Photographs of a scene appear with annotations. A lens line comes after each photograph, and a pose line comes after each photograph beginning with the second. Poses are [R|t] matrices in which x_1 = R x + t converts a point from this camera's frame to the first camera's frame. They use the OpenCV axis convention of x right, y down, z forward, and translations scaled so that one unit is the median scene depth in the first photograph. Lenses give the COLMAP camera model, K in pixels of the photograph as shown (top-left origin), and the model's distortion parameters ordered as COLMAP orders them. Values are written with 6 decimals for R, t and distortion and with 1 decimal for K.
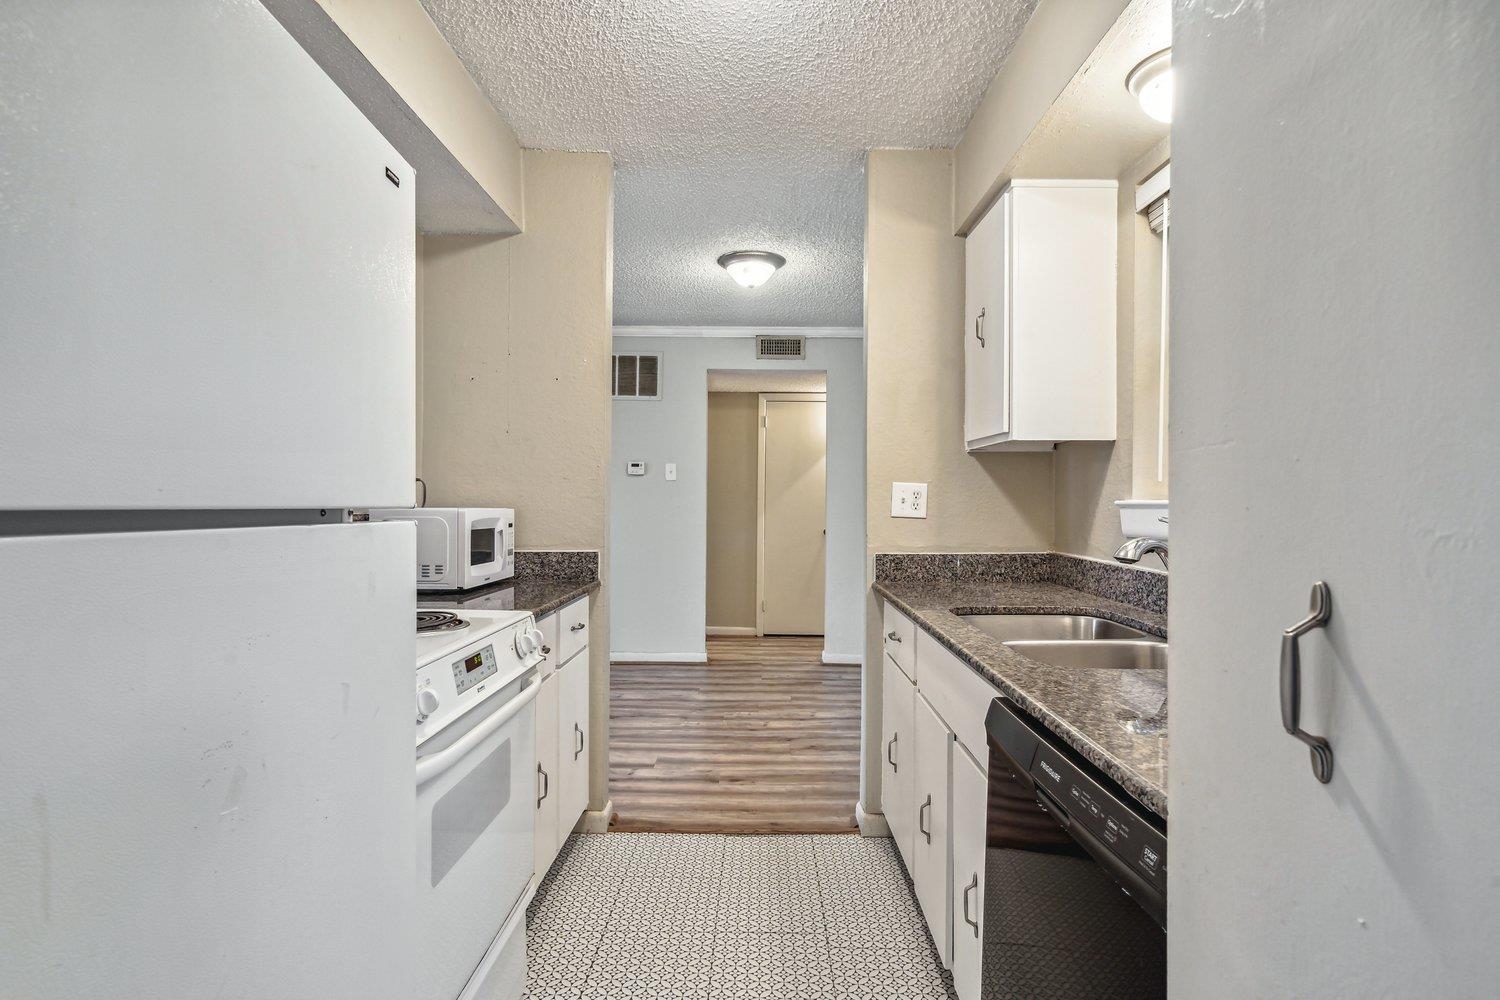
lens RADIAL K [[746.7, 0, 739.4], [0, 746.7, 509.0], [0, 0, 1]] dist [-0.000601, 0.001114]
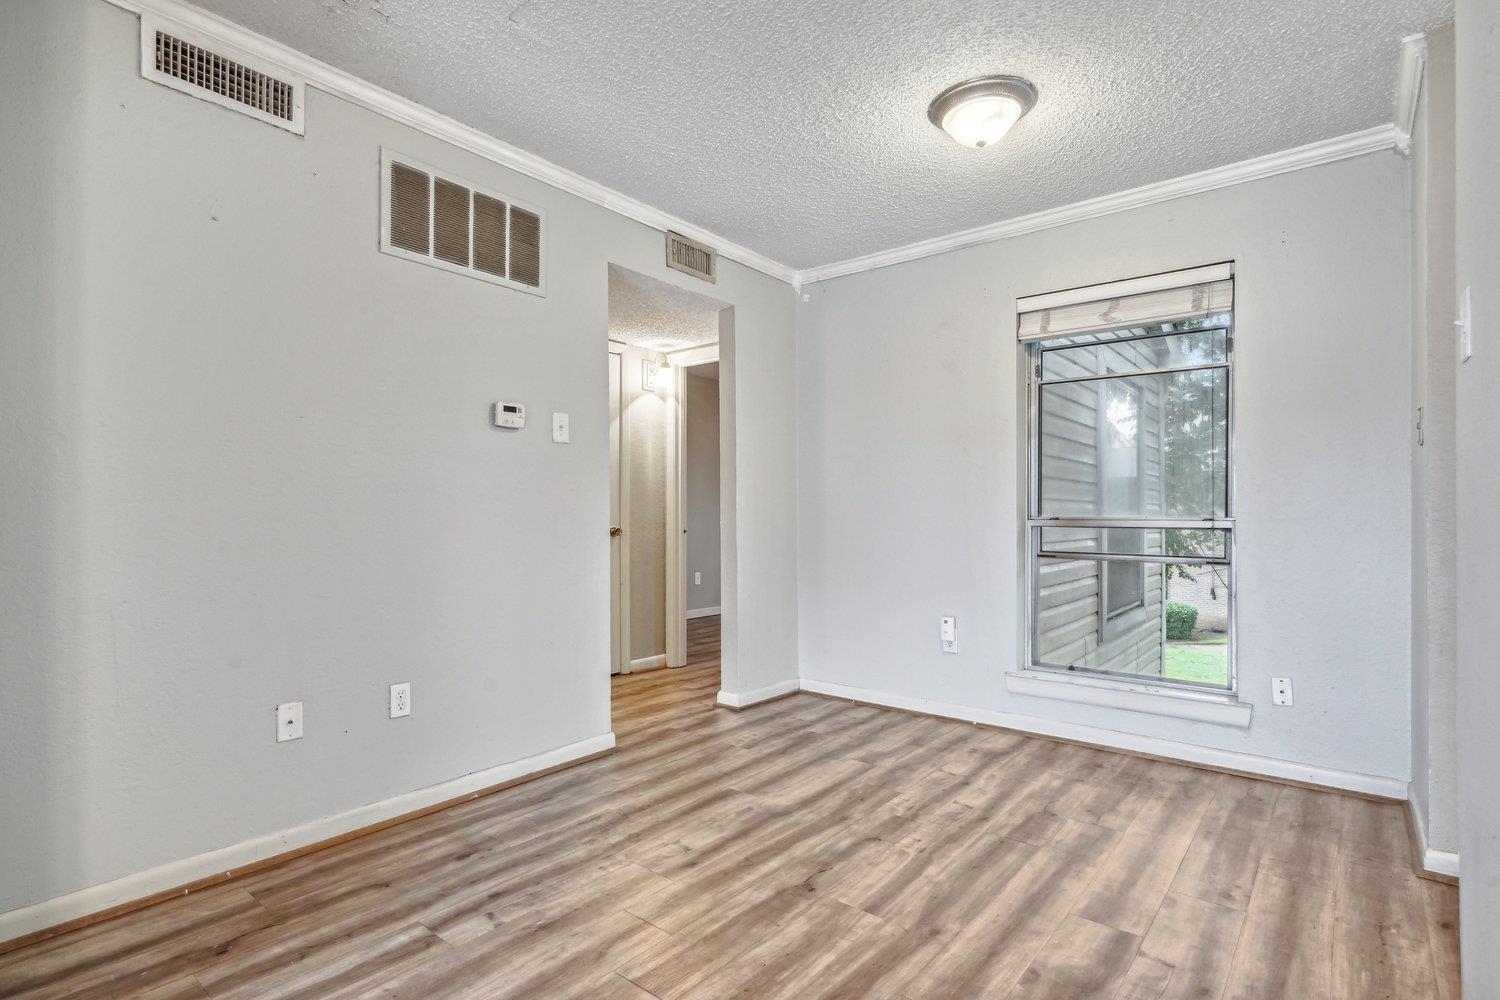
lens RADIAL K [[746.7, 0, 753.5], [0, 746.7, 512.3], [0, 0, 1]] dist [-0.000601, 0.001114]
pose [[0.623958, -0.007370, 0.781423, -0.584349], [0.011552, 0.999933, 0.000207, 0.021540], [-0.781373, 0.008898, 0.624001, 0.700761]]
